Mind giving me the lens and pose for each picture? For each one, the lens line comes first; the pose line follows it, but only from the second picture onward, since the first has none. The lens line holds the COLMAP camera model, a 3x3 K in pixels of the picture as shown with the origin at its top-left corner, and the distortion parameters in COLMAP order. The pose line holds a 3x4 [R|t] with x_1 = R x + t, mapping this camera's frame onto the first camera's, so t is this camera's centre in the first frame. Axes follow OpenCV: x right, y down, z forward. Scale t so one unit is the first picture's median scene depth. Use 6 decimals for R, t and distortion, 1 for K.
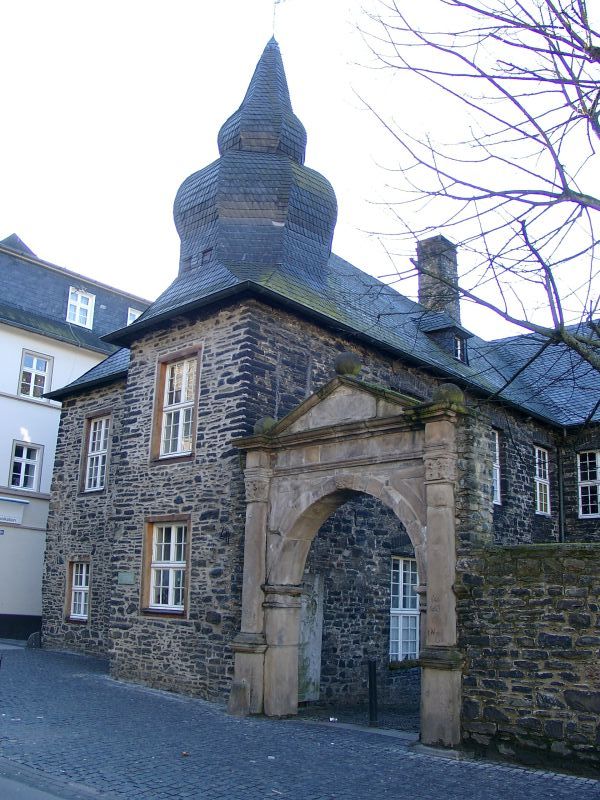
lens RADIAL K [[807.2, 0, 300.0], [0, 807.2, 400.0], [0, 0, 1]] dist [-0.196383, 0.252376]
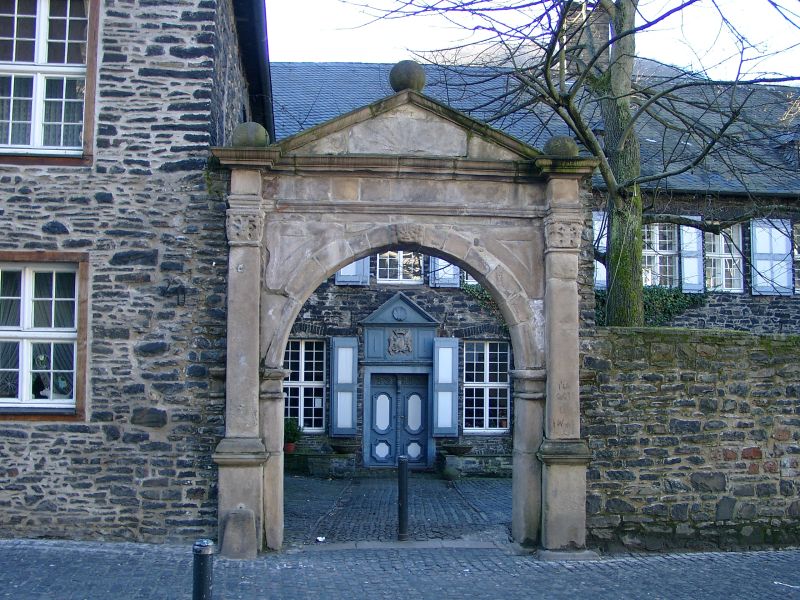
lens RADIAL K [[853.5, 0, 428.9], [0, 853.5, 315.2], [0, 0, 1]] dist [-0.111799, 0.051583]
pose [[0.648148, 0.023981, 0.761137, -0.493386], [-0.177427, 0.976752, 0.120315, 0.069975], [-0.740556, -0.213028, 0.637334, 0.415509]]
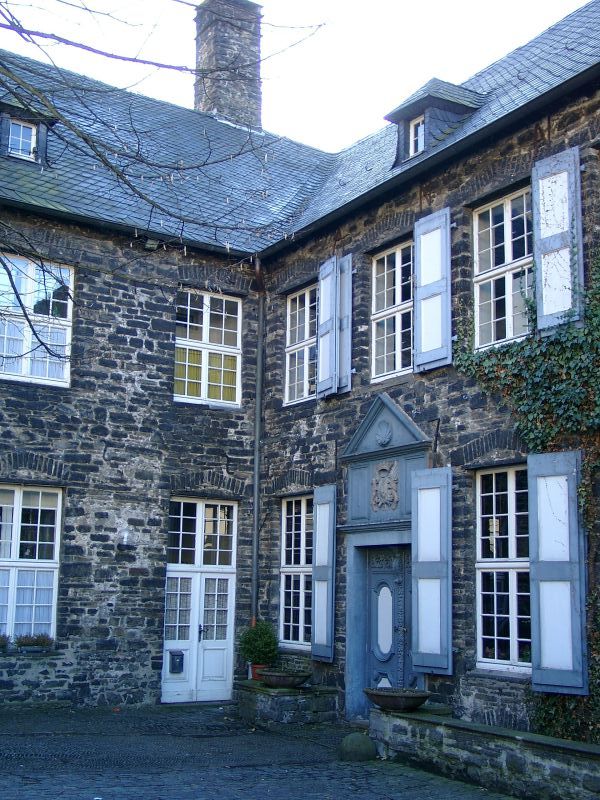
lens RADIAL K [[1049.4, 0, 300.0], [0, 1049.4, 400.0], [0, 0, 1]] dist [-0.039493, 0.054081]
pose [[0.967490, -0.064875, -0.244445, 0.982123], [0.081550, 0.994938, 0.058716, 0.175363], [0.239399, -0.076742, 0.967884, 0.438788]]
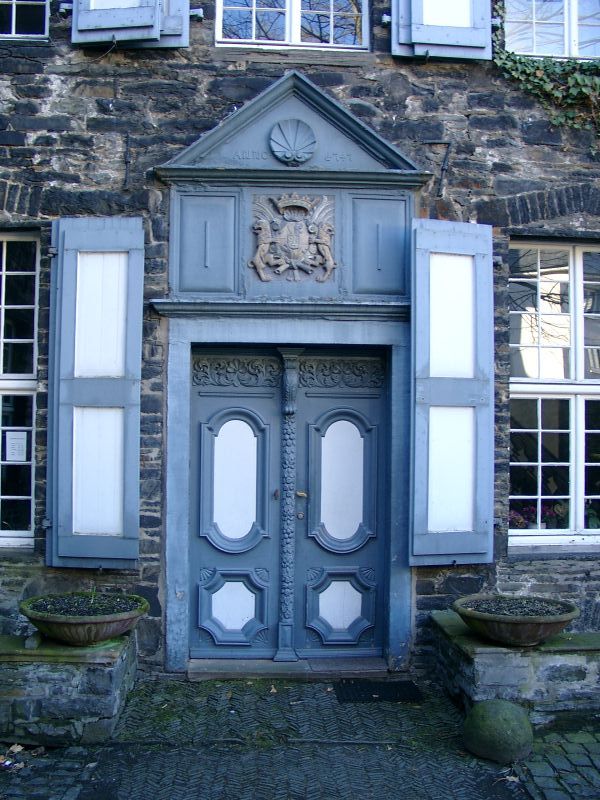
lens RADIAL K [[807.2, 0, 300.0], [0, 807.2, 400.0], [0, 0, 1]] dist [-0.196383, 0.252376]
pose [[0.665548, 0.000812, 0.746355, 0.439769], [-0.172600, 0.973060, 0.152854, 0.362411], [-0.726124, -0.230552, 0.647758, 1.221347]]
